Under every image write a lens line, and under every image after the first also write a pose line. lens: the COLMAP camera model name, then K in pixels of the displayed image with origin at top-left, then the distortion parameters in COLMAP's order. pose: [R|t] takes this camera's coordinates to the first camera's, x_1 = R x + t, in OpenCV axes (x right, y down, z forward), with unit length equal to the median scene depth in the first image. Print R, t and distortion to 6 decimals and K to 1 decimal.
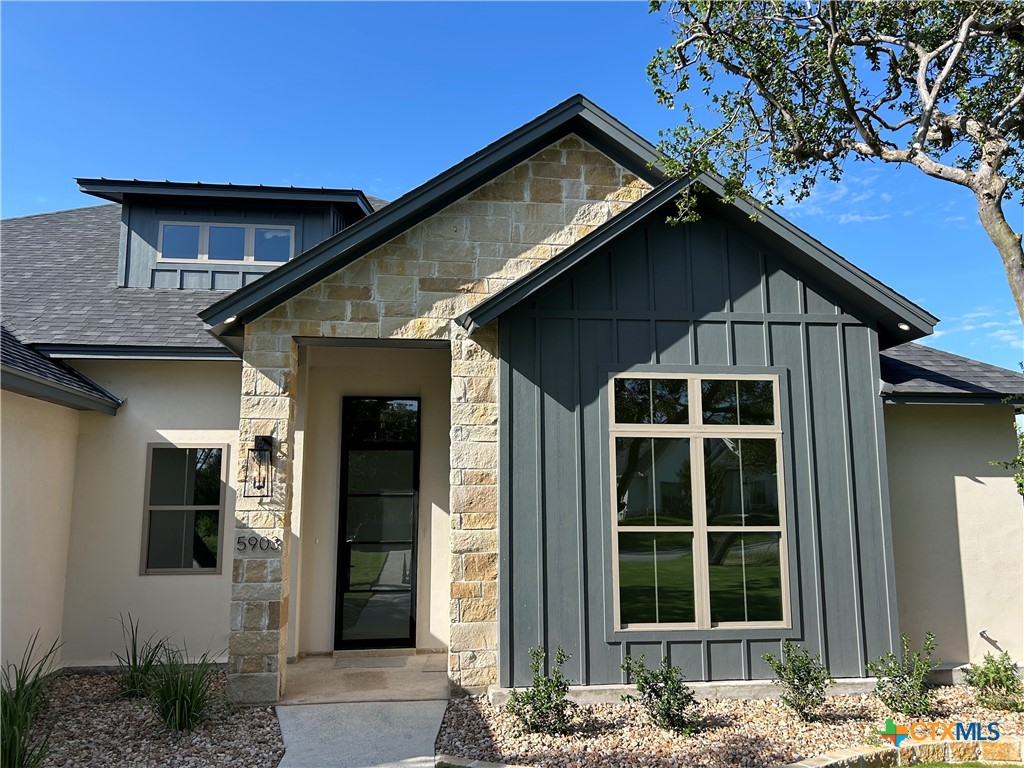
lens RADIAL K [[780.7, 0, 512.2], [0, 780.7, 405.6], [0, 0, 1]] dist [0.075518, -0.074907]
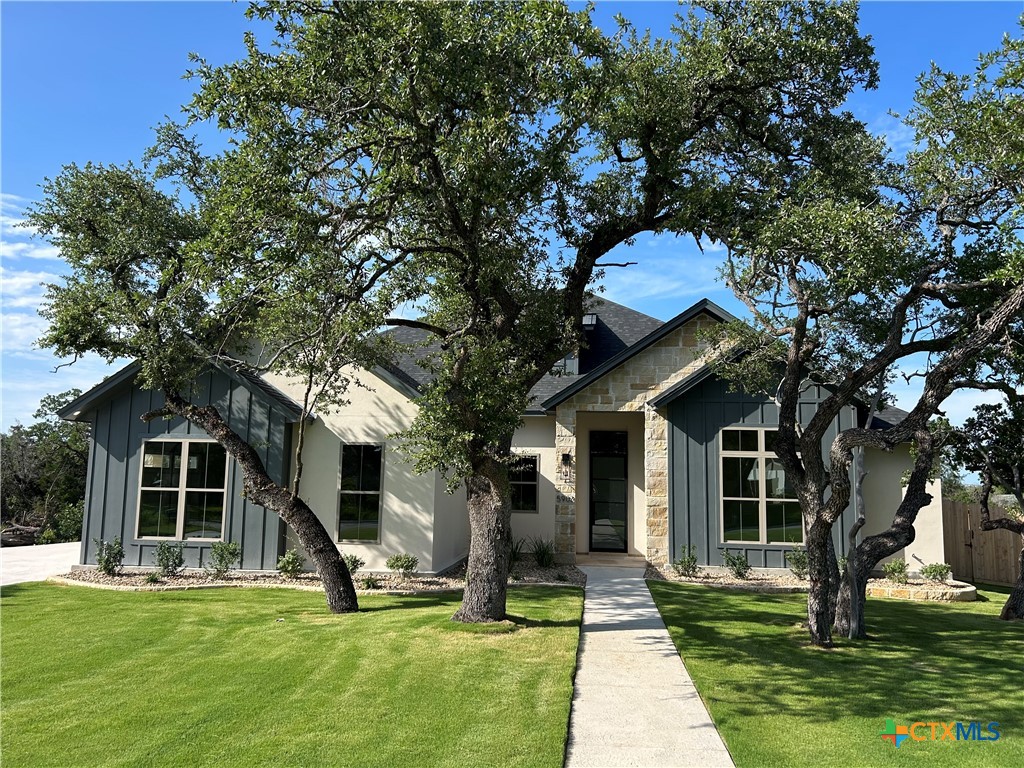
lens RADIAL K [[783.1, 0, 497.9], [0, 783.1, 397.9], [0, 0, 1]] dist [0.090826, -0.000572]
pose [[0.974968, -0.001597, -0.222337, 0.010821], [0.003838, 0.999946, 0.009651, -0.147796], [0.222310, -0.010263, 0.974922, -1.289632]]
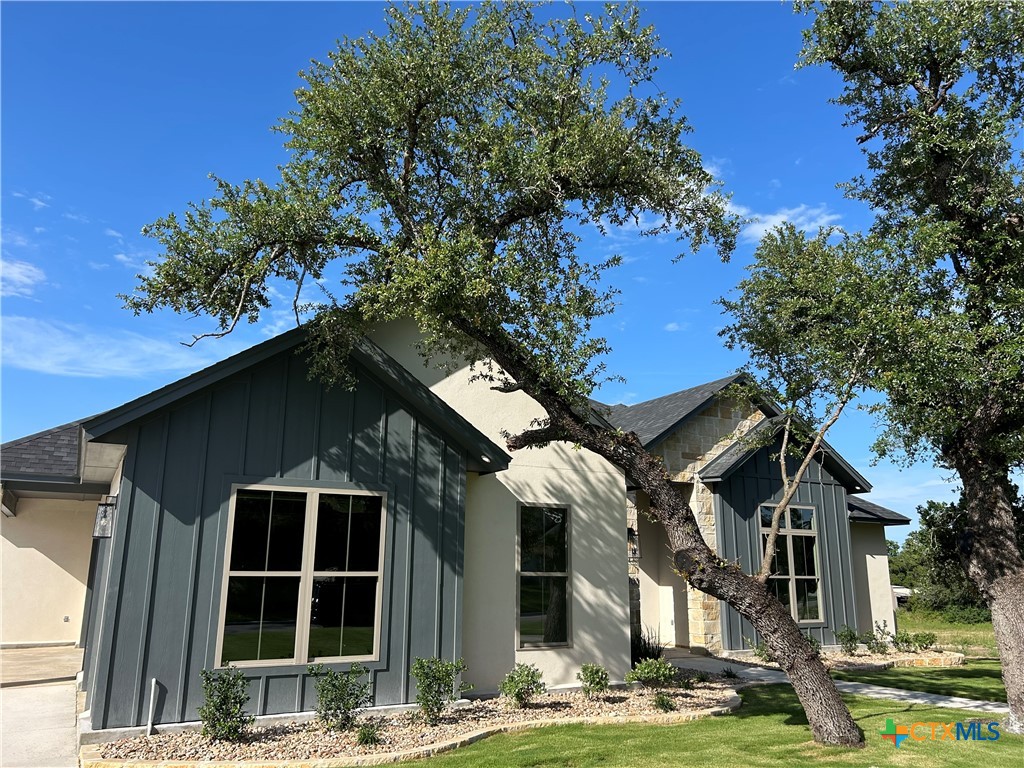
lens RADIAL K [[780.7, 0, 512.2], [0, 780.7, 405.6], [0, 0, 1]] dist [0.075518, -0.074907]
pose [[0.920230, 0.087969, 0.381365, -1.349072], [-0.051159, 0.993089, -0.105627, -0.044493], [-0.388021, 0.077691, 0.918370, -0.746335]]
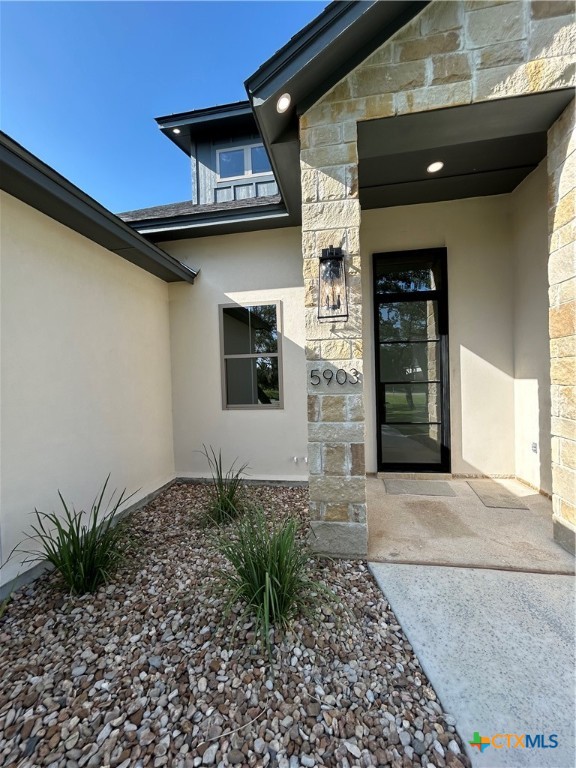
lens RADIAL K [[305.5, 0, 288.0], [0, 305.5, 384.0], [0, 0, 1]] dist [0.028220, 0.000033]
pose [[0.964104, -0.023779, -0.264458, -0.264476], [0.061858, 0.988692, 0.136608, 0.125328], [0.258219, -0.148064, 0.954673, 0.626363]]
